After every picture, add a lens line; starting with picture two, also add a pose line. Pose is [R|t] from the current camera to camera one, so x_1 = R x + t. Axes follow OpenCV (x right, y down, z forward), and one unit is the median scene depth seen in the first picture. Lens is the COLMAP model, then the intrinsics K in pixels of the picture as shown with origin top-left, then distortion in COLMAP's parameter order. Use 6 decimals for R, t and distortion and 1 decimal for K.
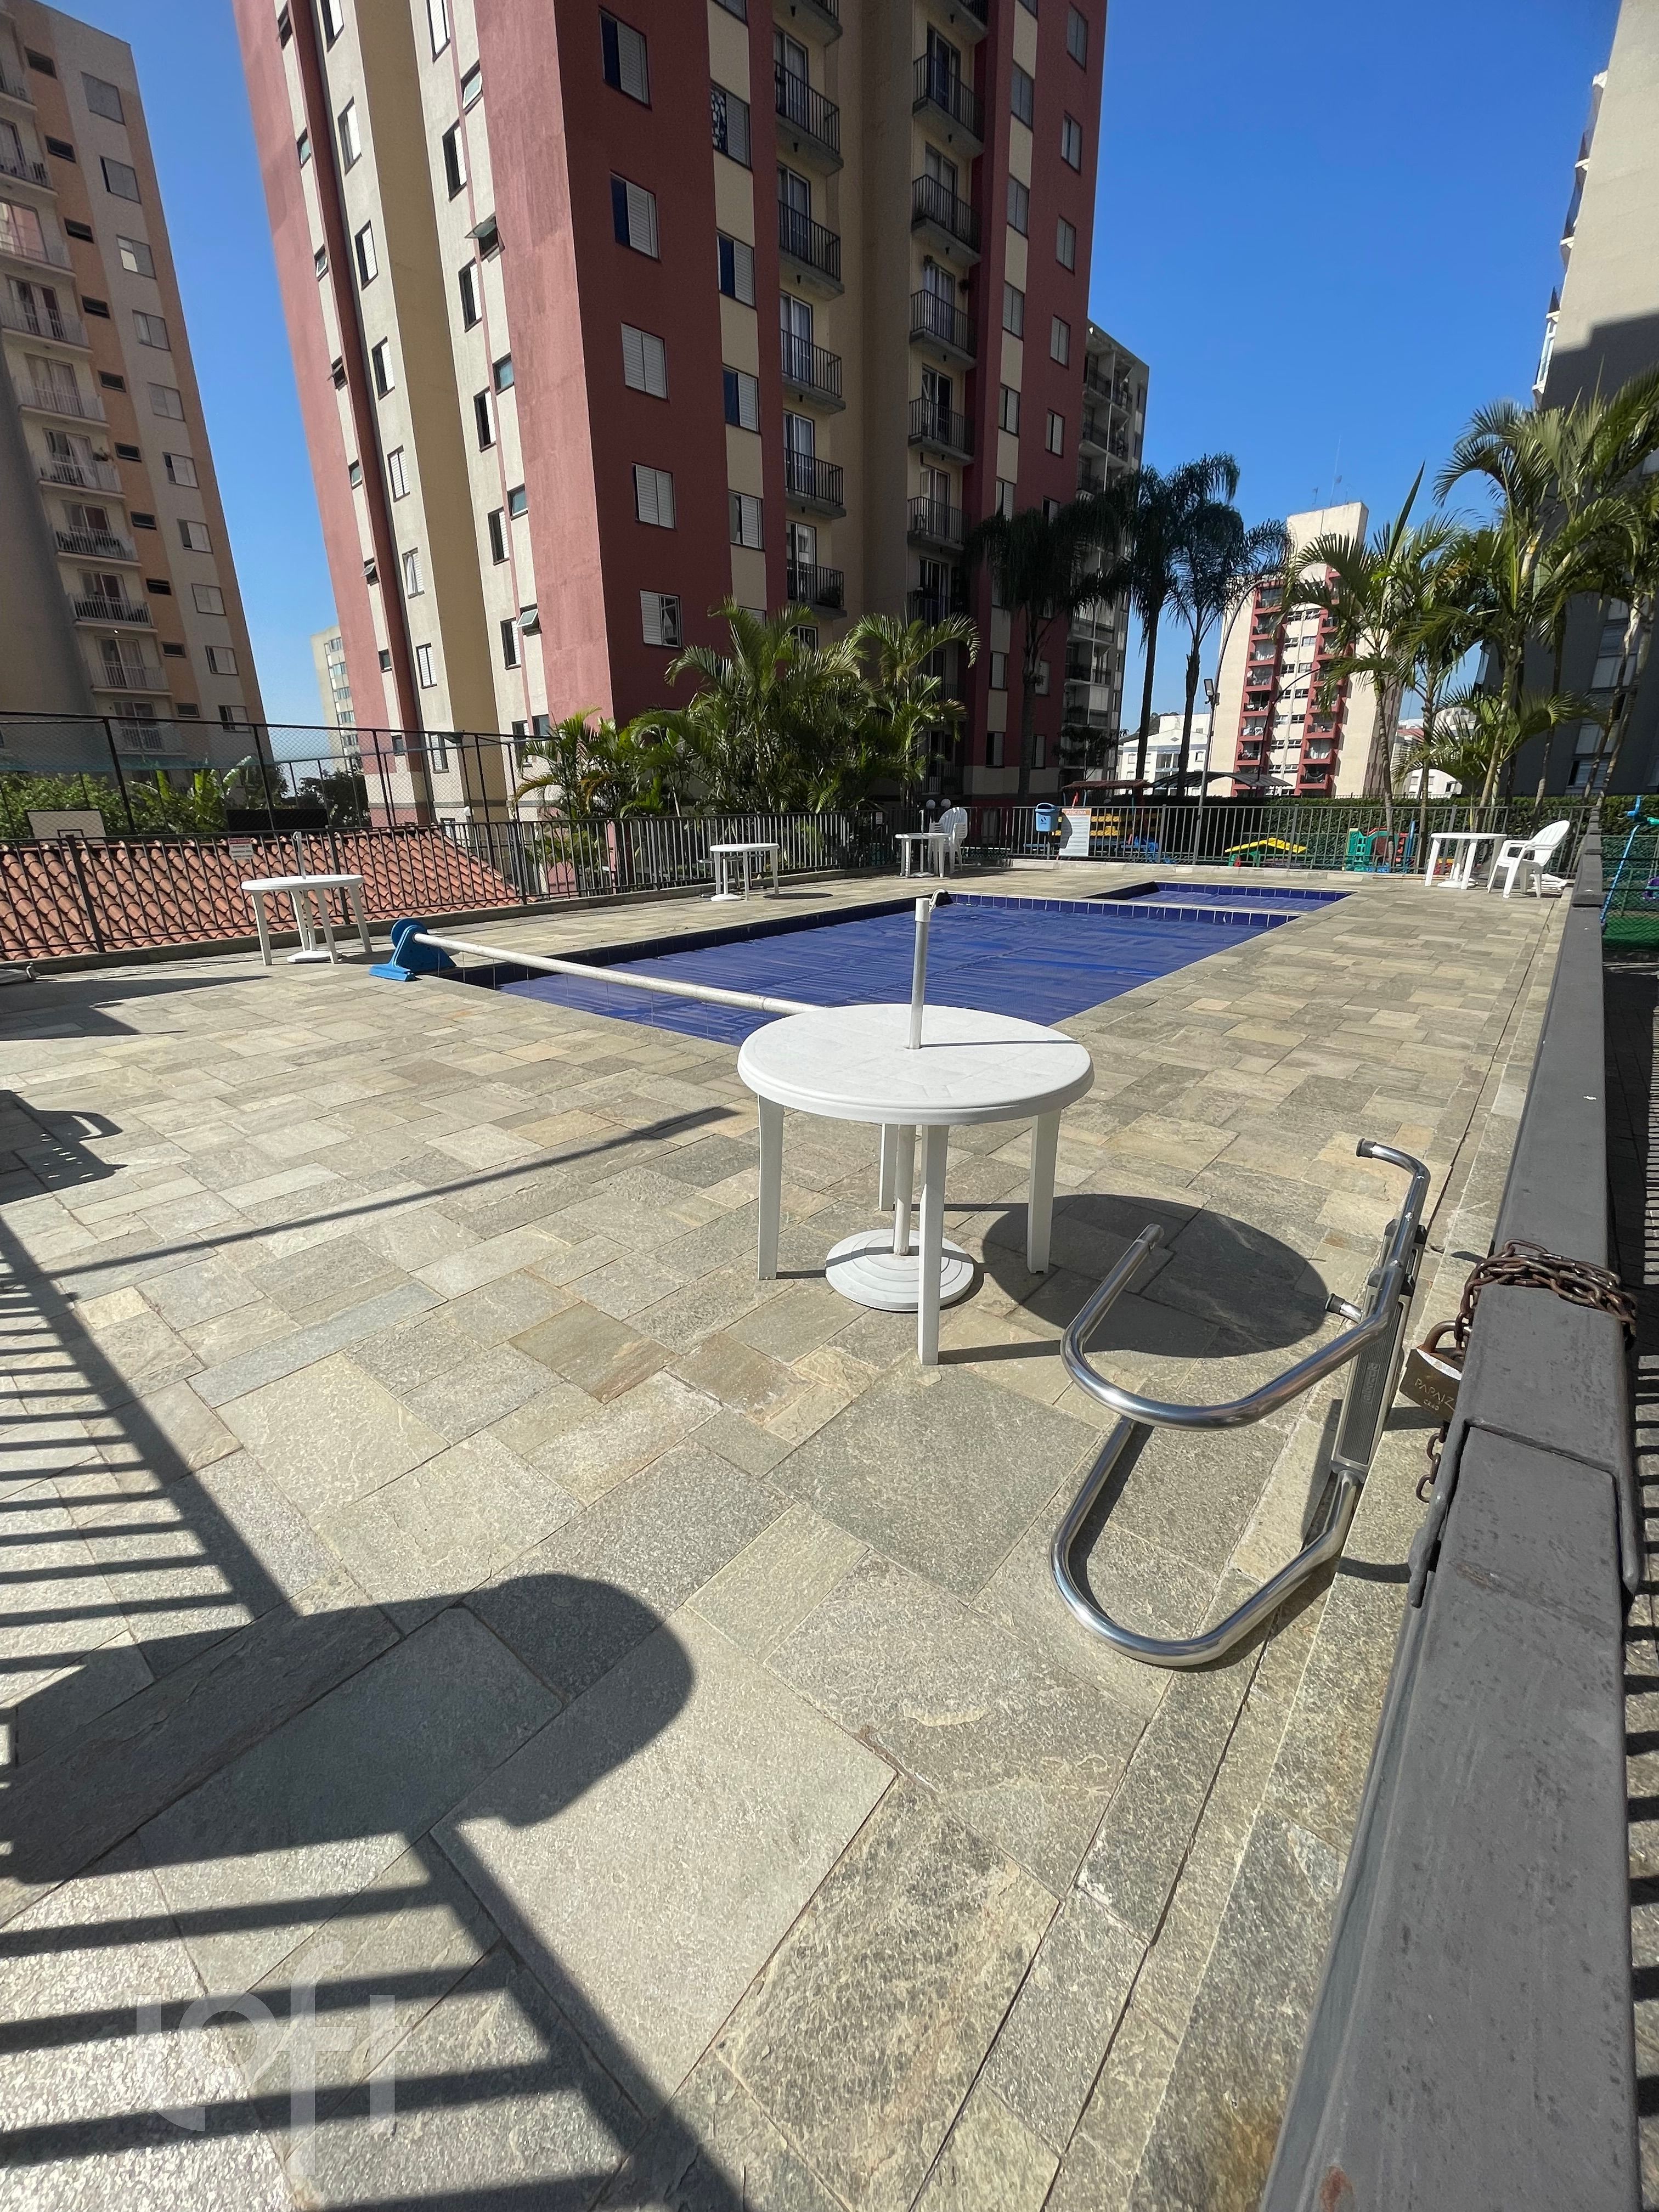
lens RADIAL K [[889.1, 0, 832.0], [0, 889.1, 1110.2], [0, 0, 1]] dist [-0.002408, -0.000508]
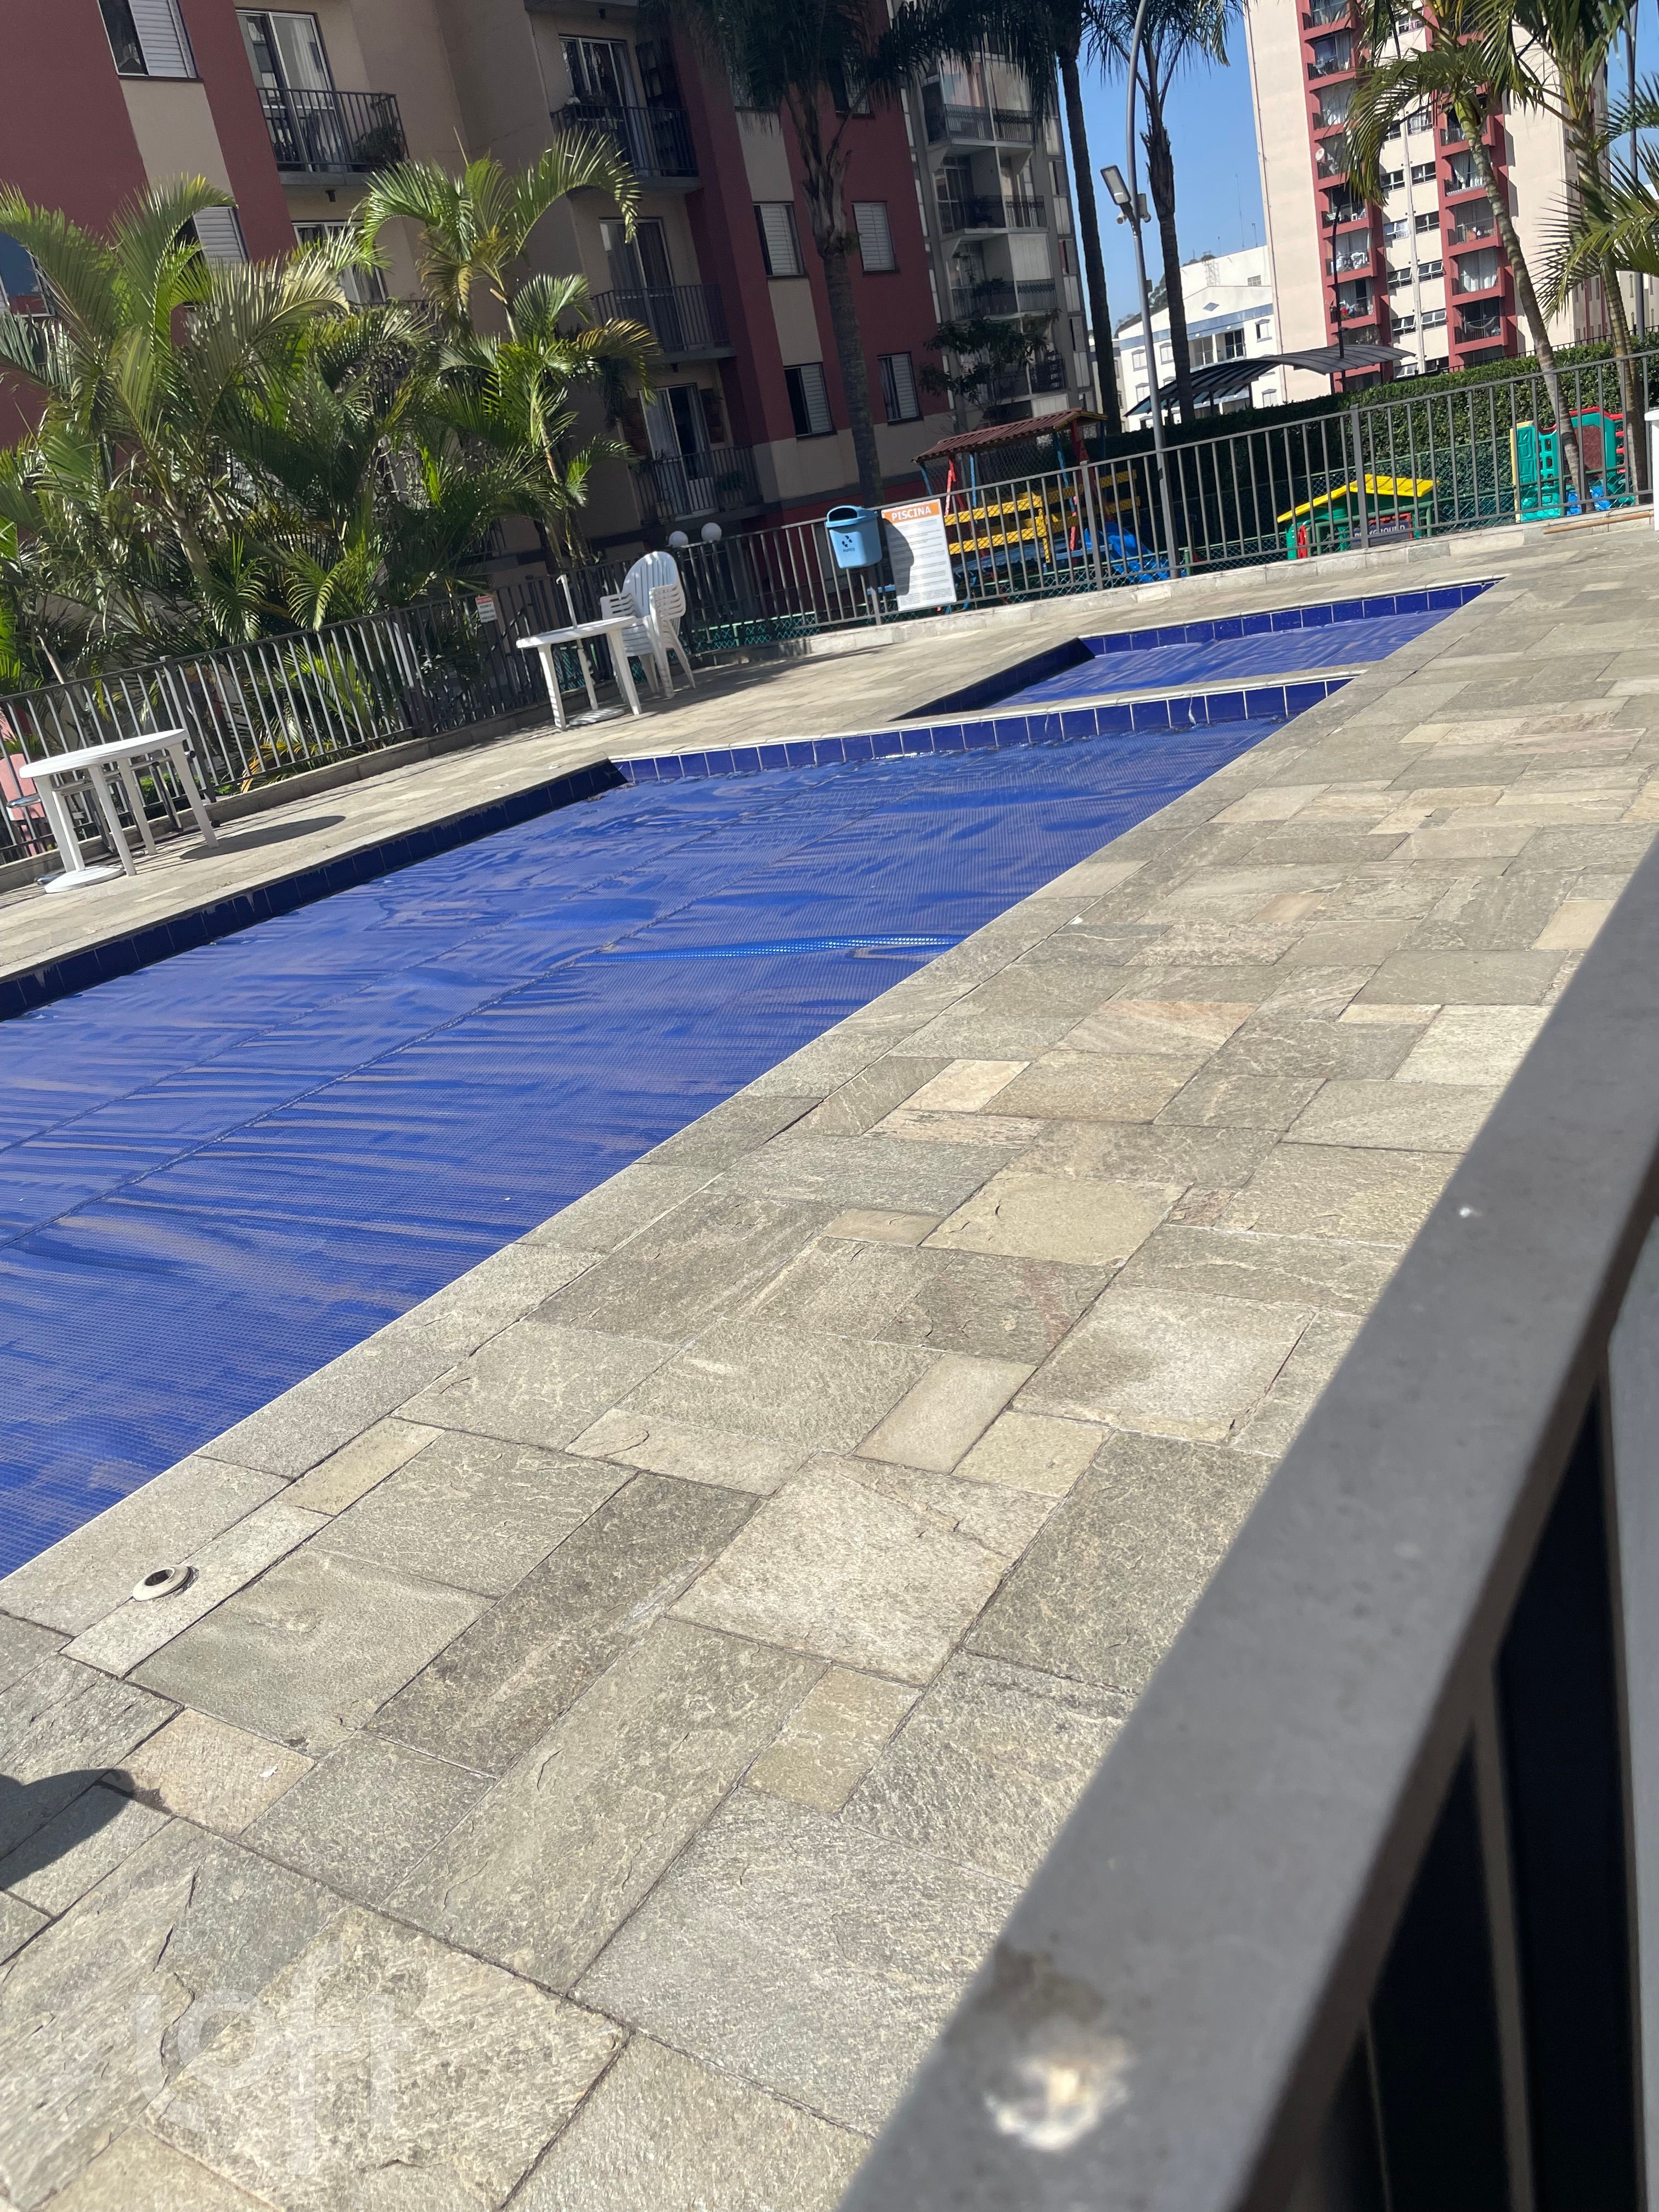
lens RADIAL K [[1687.3, 0, 827.3], [0, 1687.3, 1096.6], [0, 0, 1]] dist [0.035692, -0.021867]
pose [[0.976898, -0.207945, 0.049281, 0.125550], [0.208380, 0.978041, -0.003791, -0.045426], [-0.047410, 0.013973, 0.998778, 0.131710]]
